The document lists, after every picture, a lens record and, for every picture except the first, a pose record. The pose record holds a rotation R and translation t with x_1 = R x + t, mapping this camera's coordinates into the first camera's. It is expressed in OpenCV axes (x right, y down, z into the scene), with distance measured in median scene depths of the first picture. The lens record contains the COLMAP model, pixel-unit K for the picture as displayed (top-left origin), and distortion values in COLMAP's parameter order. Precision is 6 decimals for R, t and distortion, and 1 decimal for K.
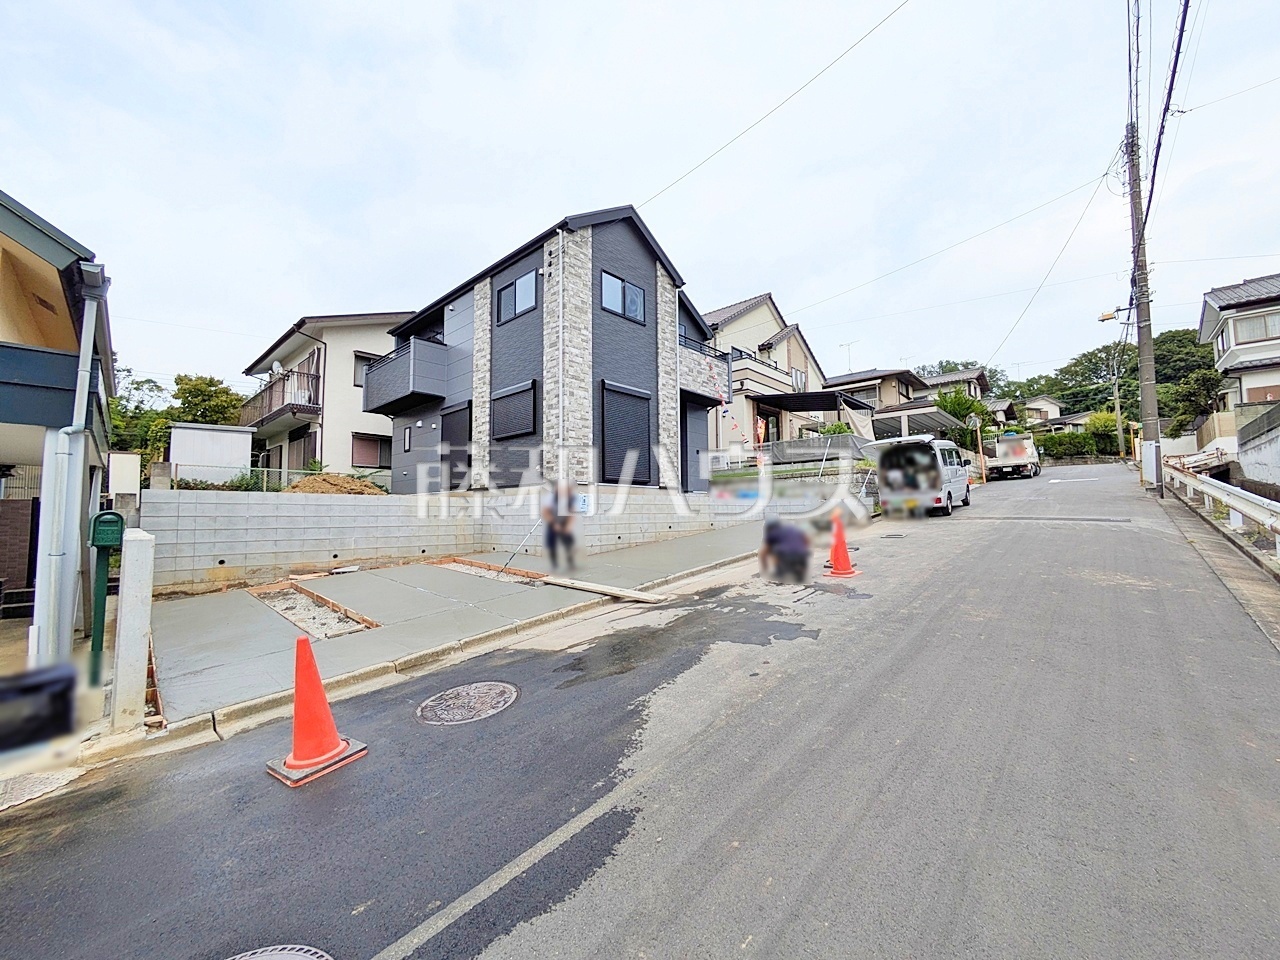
lens RADIAL K [[506.4, 0, 642.1], [0, 506.4, 481.8], [0, 0, 1]] dist [-0.001774, 0.000659]
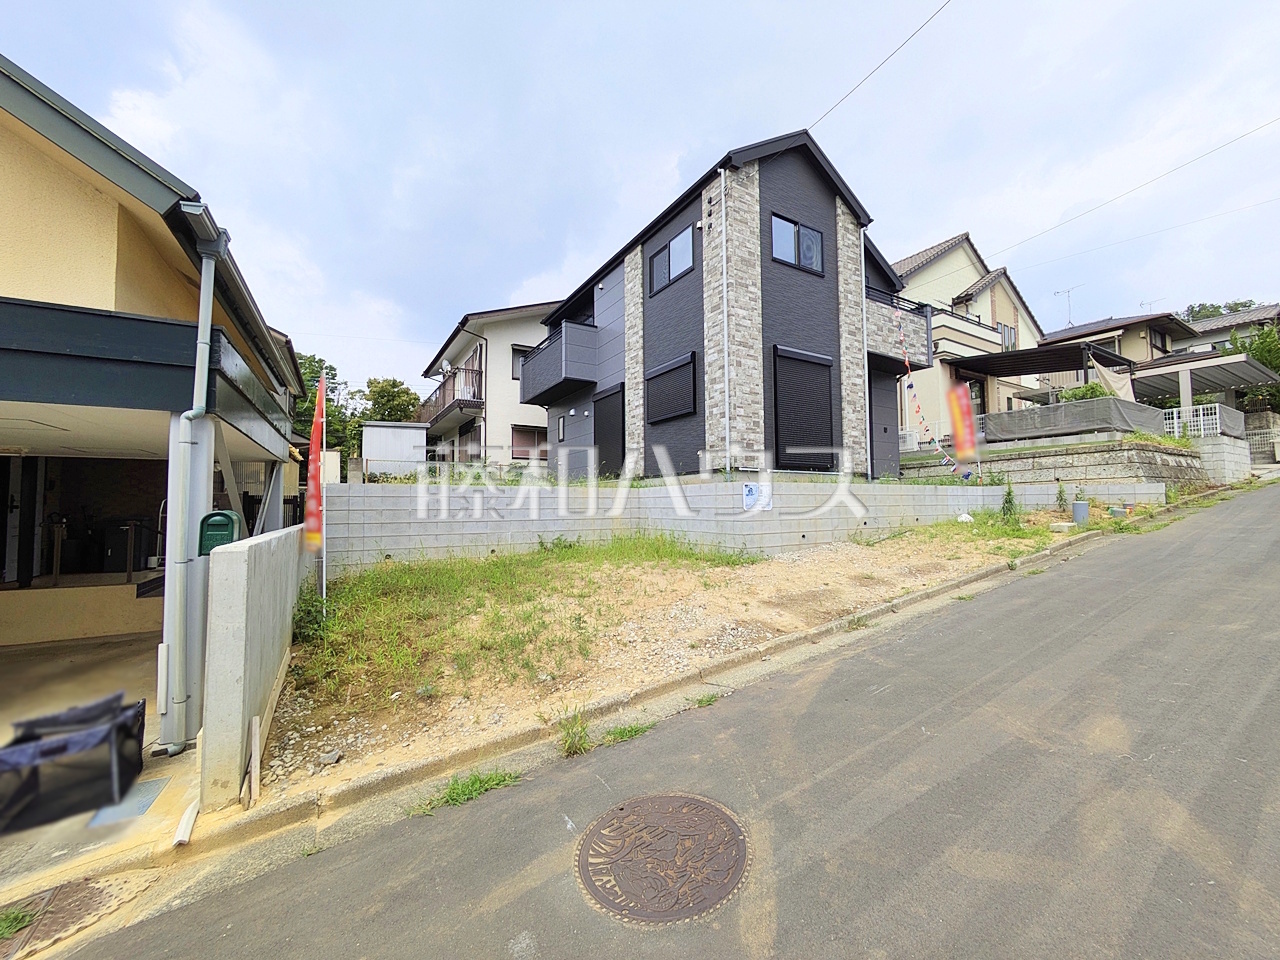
lens RADIAL K [[506.4, 0, 642.1], [0, 506.4, 481.8], [0, 0, 1]] dist [-0.001774, 0.000659]
pose [[0.961266, -0.011625, -0.275379, -0.052362], [0.017824, 0.999641, 0.020018, 0.002042], [0.275047, -0.024151, 0.961127, 0.116332]]
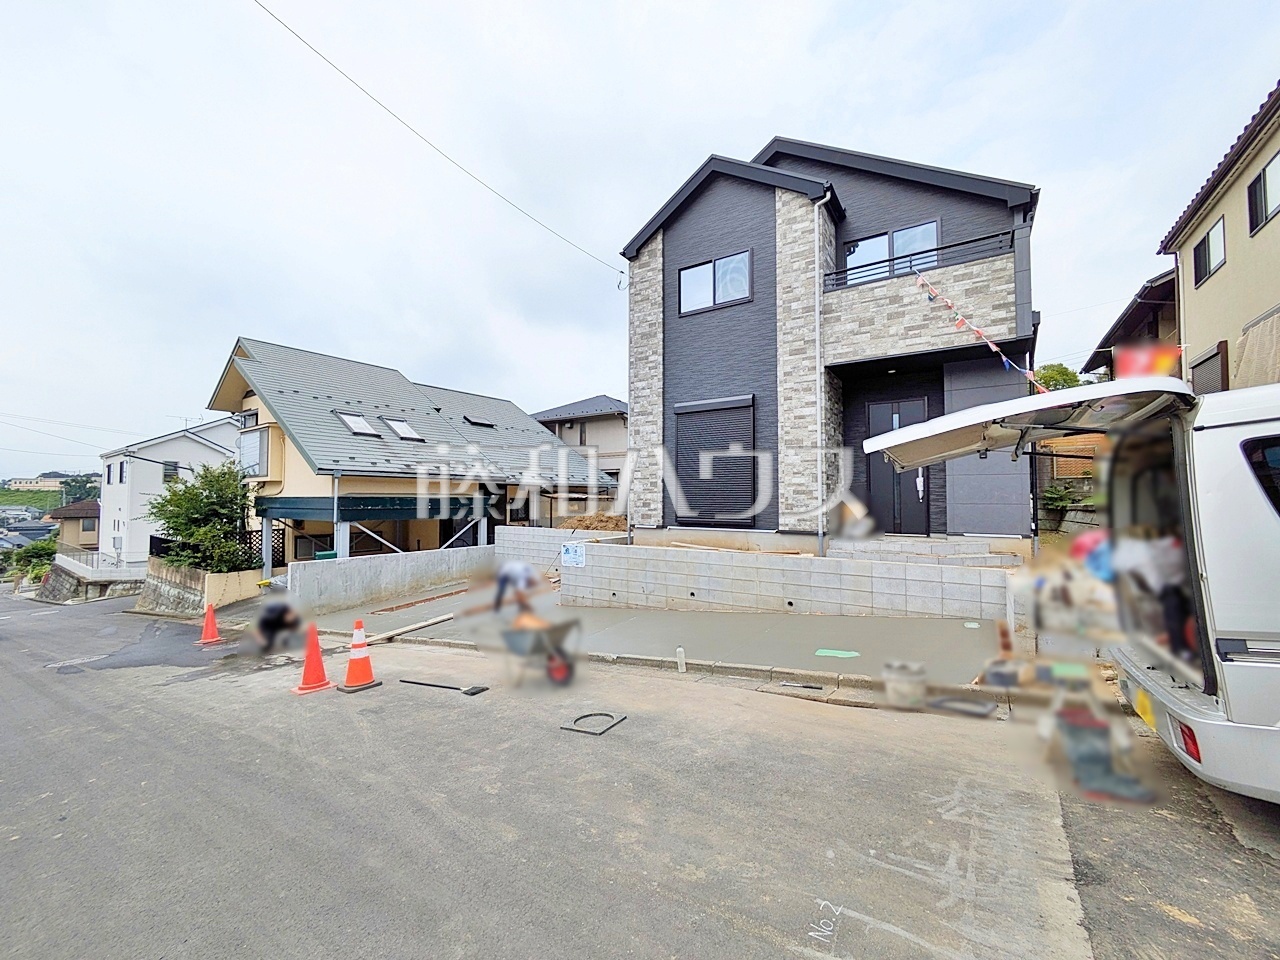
lens RADIAL K [[506.4, 0, 642.1], [0, 506.4, 481.8], [0, 0, 1]] dist [-0.001774, 0.000659]
pose [[0.164580, -0.022667, -0.986103, 0.640942], [0.067315, 0.997663, -0.011697, -0.056401], [0.984064, -0.064455, 0.165721, 0.686040]]
